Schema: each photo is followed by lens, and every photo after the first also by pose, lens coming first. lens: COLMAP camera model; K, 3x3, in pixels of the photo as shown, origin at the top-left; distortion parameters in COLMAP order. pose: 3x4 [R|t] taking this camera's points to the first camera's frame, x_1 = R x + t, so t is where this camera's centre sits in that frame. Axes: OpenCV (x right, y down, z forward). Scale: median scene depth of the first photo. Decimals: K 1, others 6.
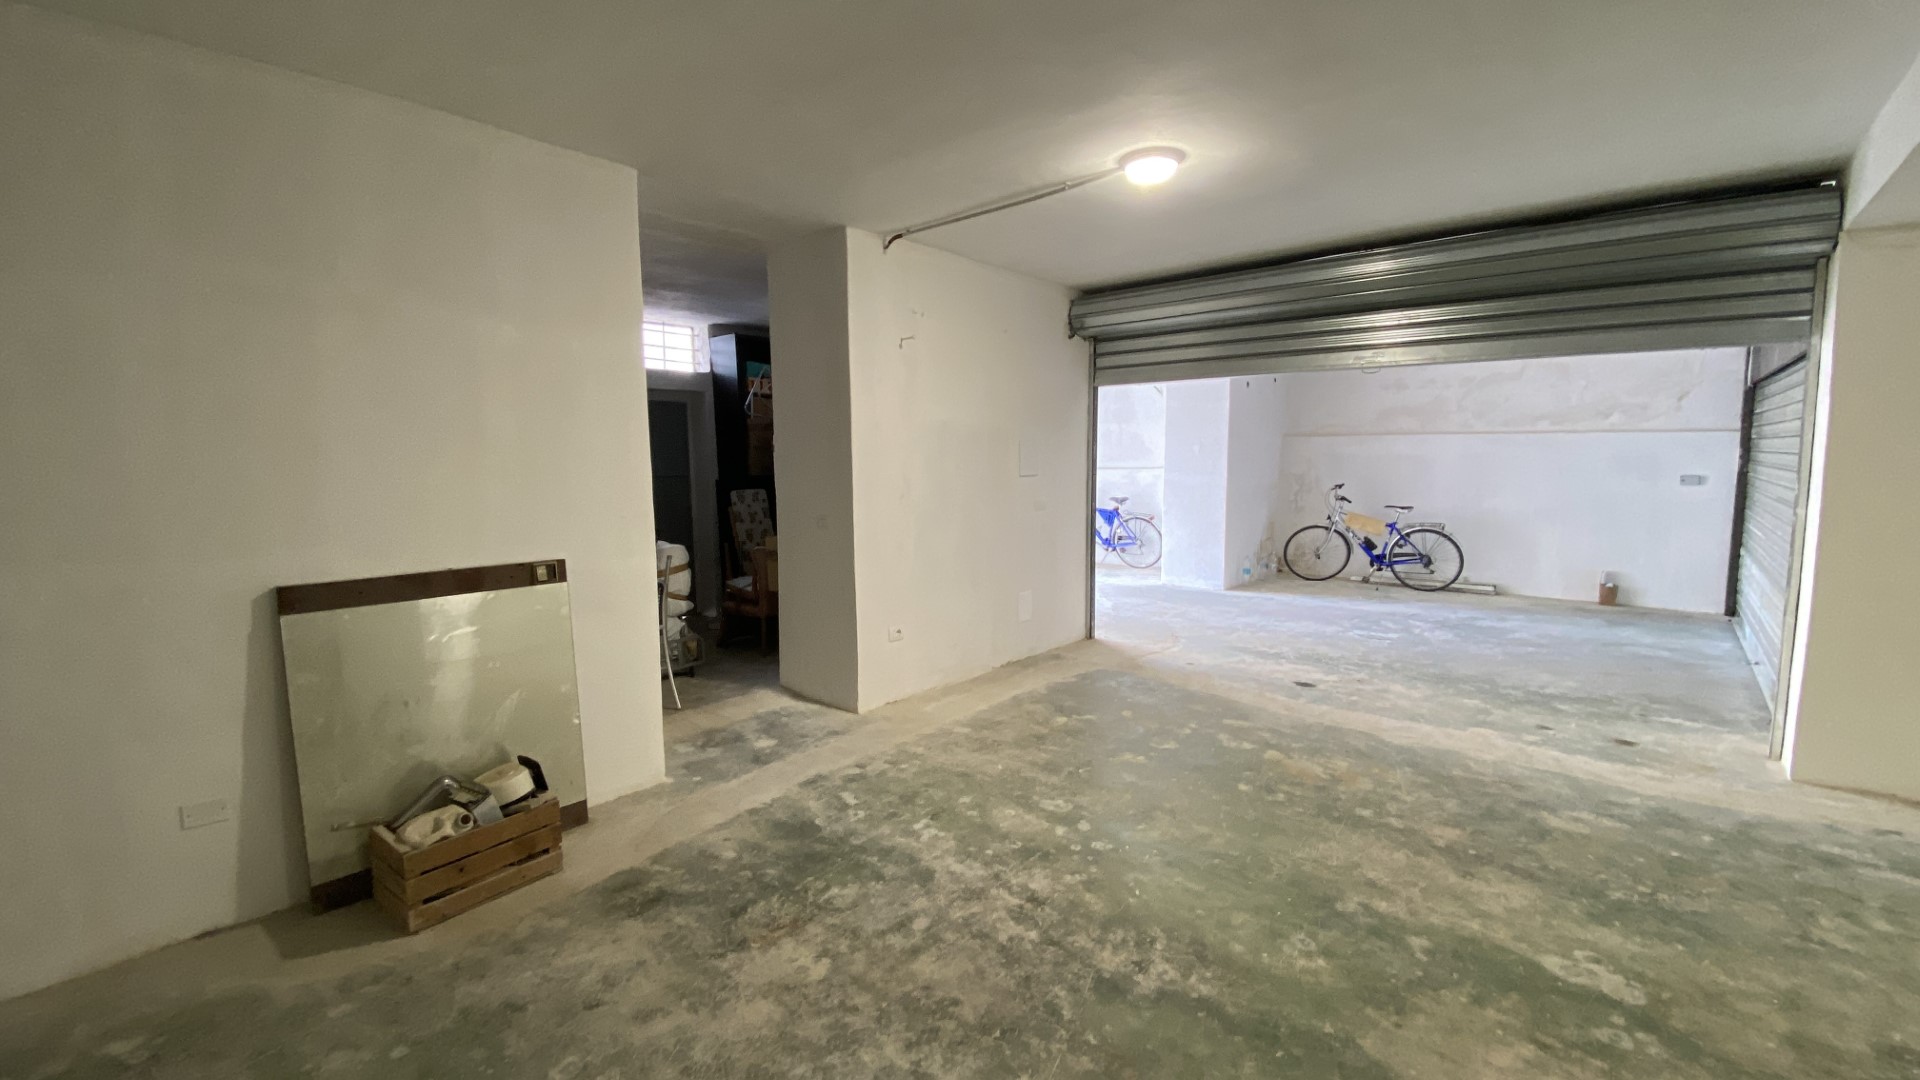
lens RADIAL K [[780.4, 0, 958.2], [0, 780.4, 536.3], [0, 0, 1]] dist [-0.014793, -0.001964]
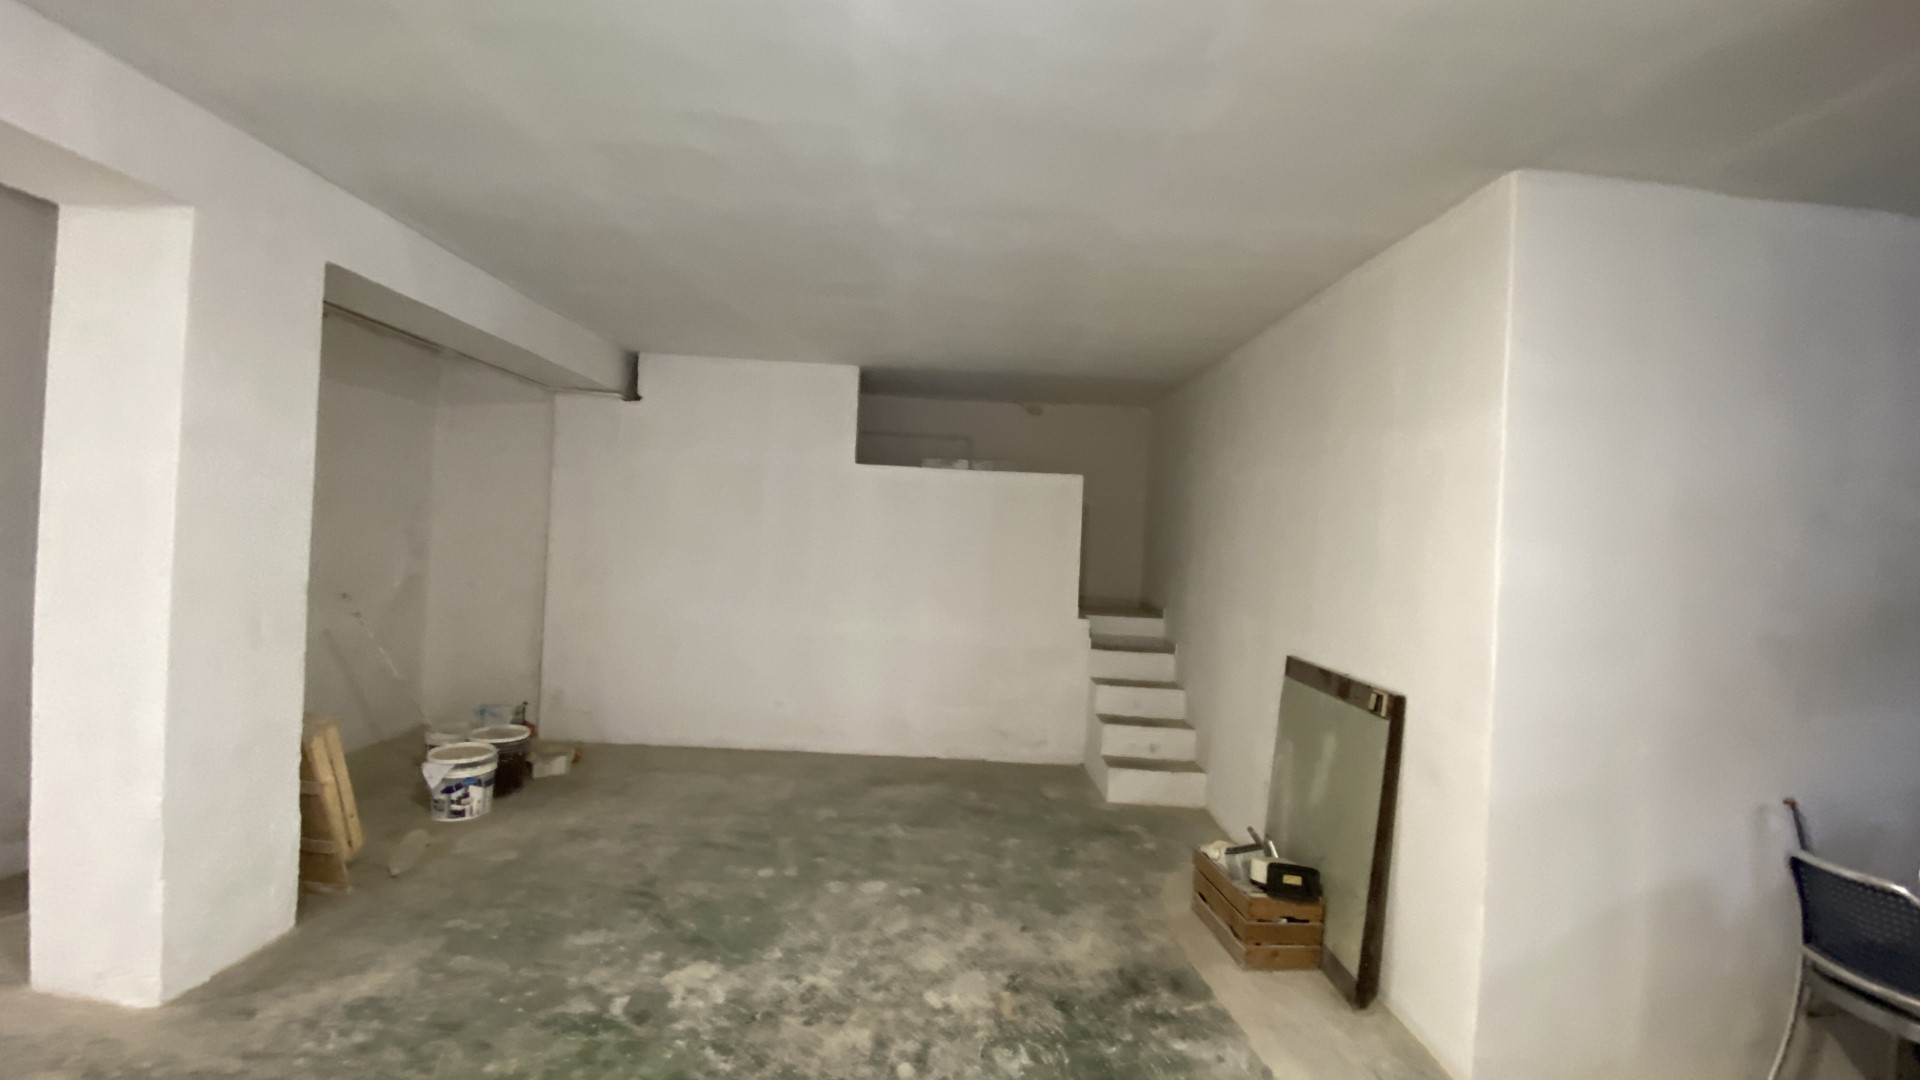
lens RADIAL K [[780.4, 0, 960.0], [0, 780.4, 542.1], [0, 0, 1]] dist [-0.014793, -0.001964]
pose [[-0.750676, -0.029887, -0.659994, 0.579998], [-0.118343, 0.988902, 0.089822, -0.218791], [0.649985, 0.145533, -0.745882, 1.827124]]
